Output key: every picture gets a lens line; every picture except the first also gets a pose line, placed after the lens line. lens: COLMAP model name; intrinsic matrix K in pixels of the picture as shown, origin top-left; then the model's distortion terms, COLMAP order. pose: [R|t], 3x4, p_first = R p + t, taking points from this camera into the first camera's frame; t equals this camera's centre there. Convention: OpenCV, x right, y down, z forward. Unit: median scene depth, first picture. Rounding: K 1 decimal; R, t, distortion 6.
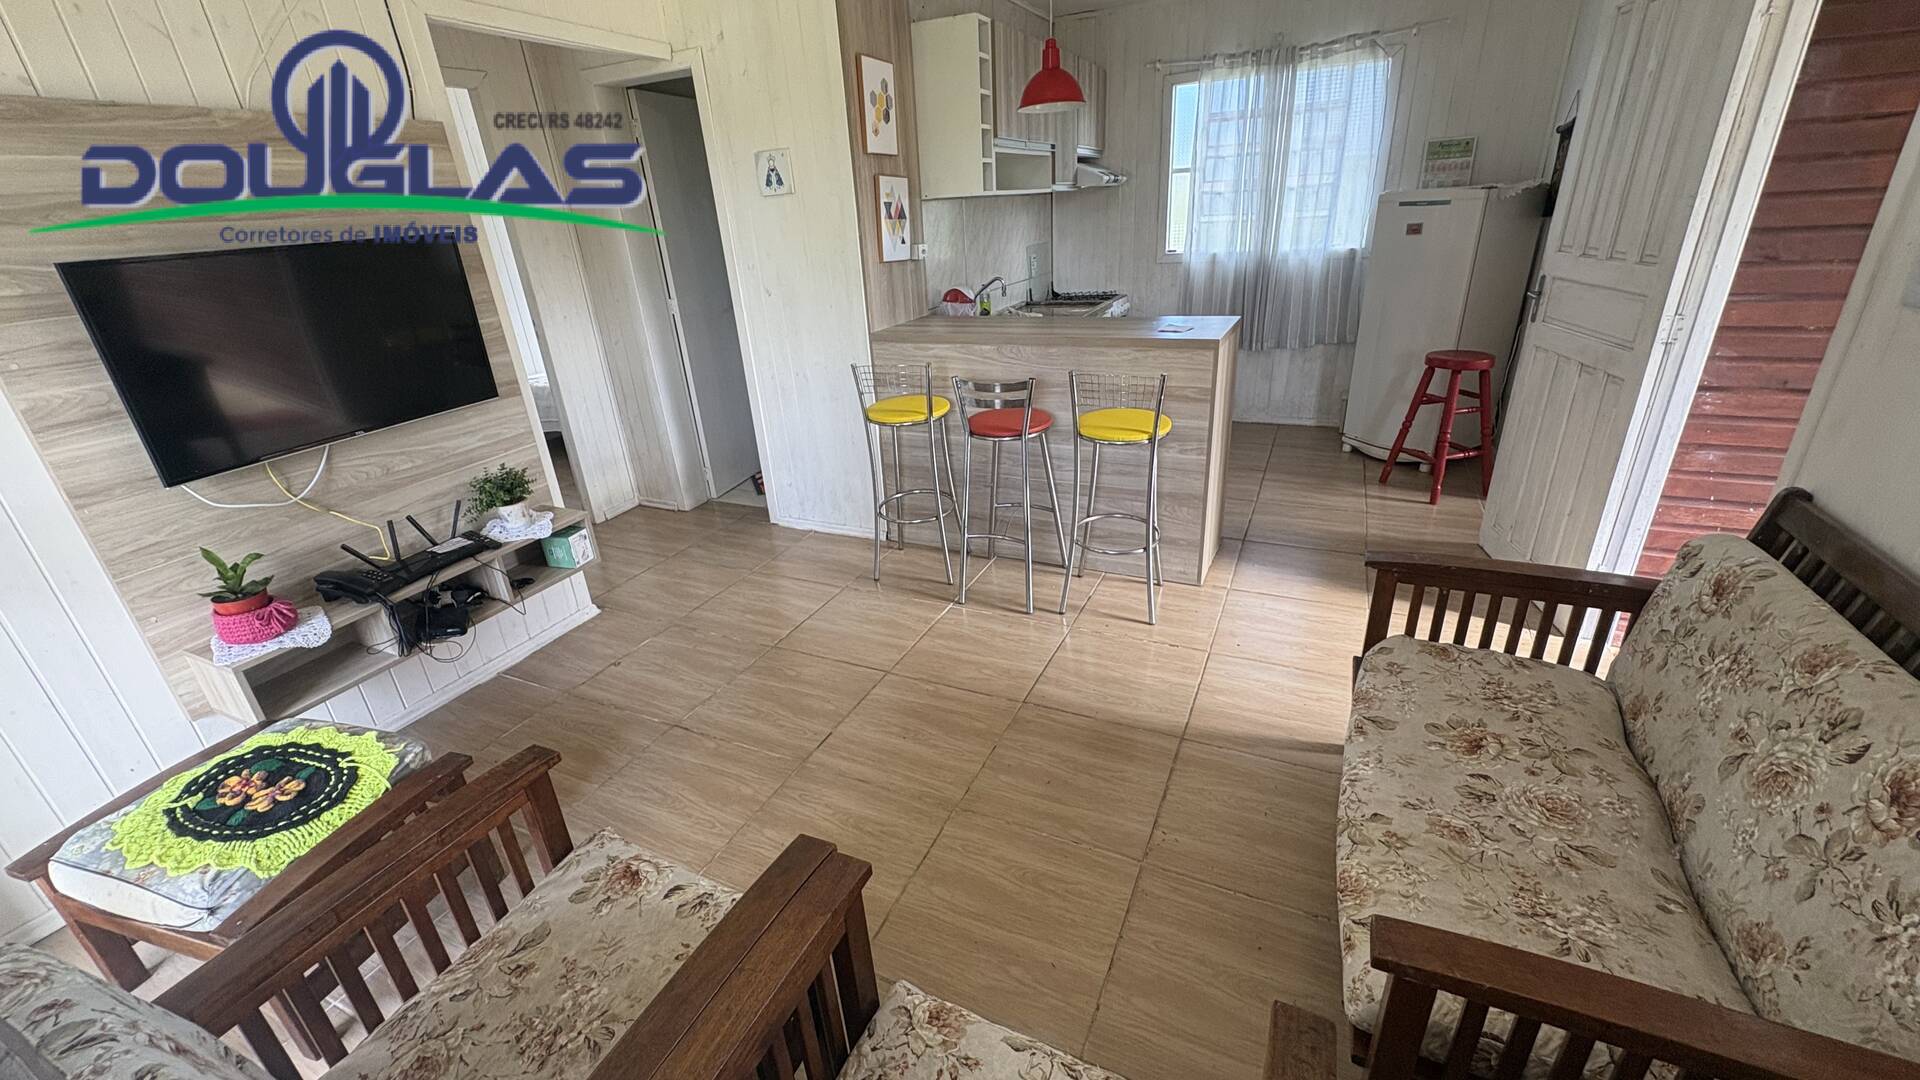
lens RADIAL K [[764.3, 0, 960.0], [0, 764.3, 540.0], [0, 0, 1]] dist [0.000715, -0.000445]
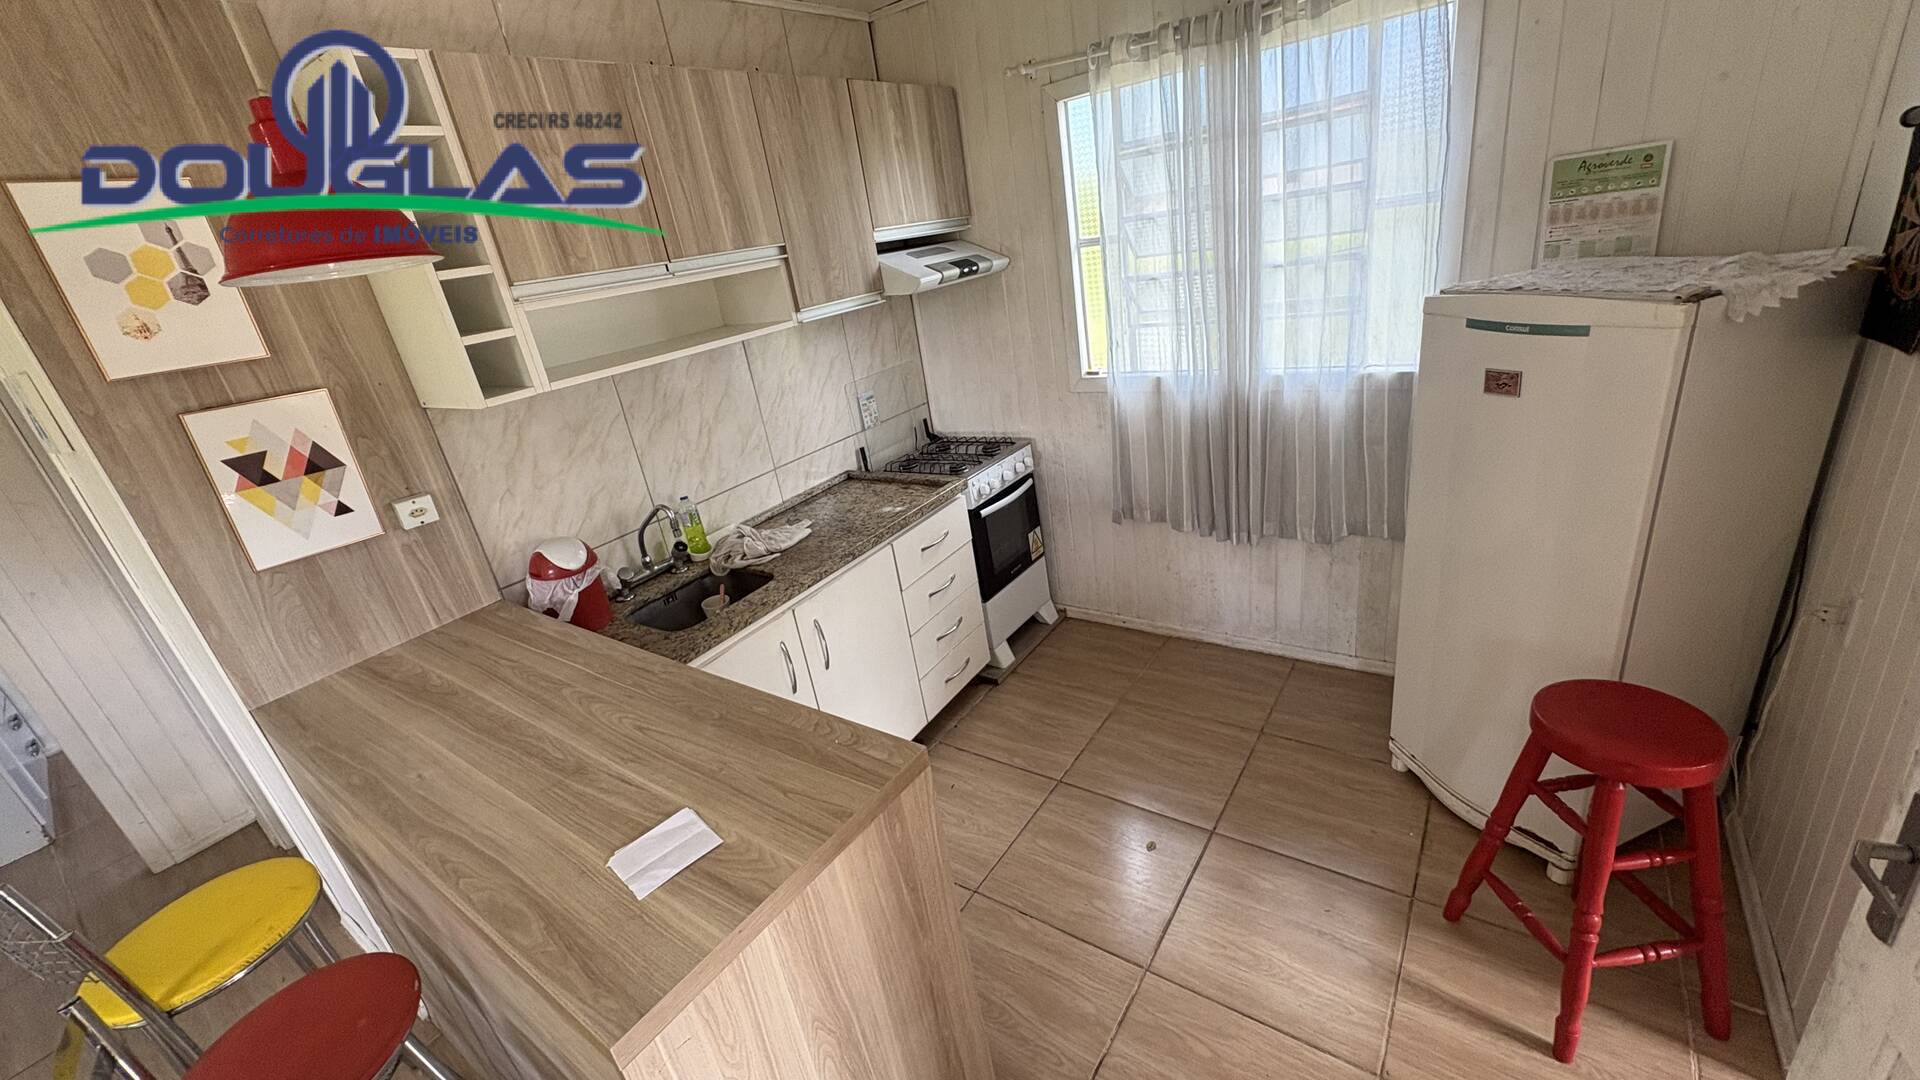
lens RADIAL K [[764.3, 0, 960.0], [0, 764.3, 540.0], [0, 0, 1]] dist [0.000715, -0.000445]
pose [[0.981474, -0.018413, -0.190710, 0.335420], [0.017025, 0.999815, -0.008912, -0.286094], [0.190839, 0.005500, 0.981606, 0.464536]]
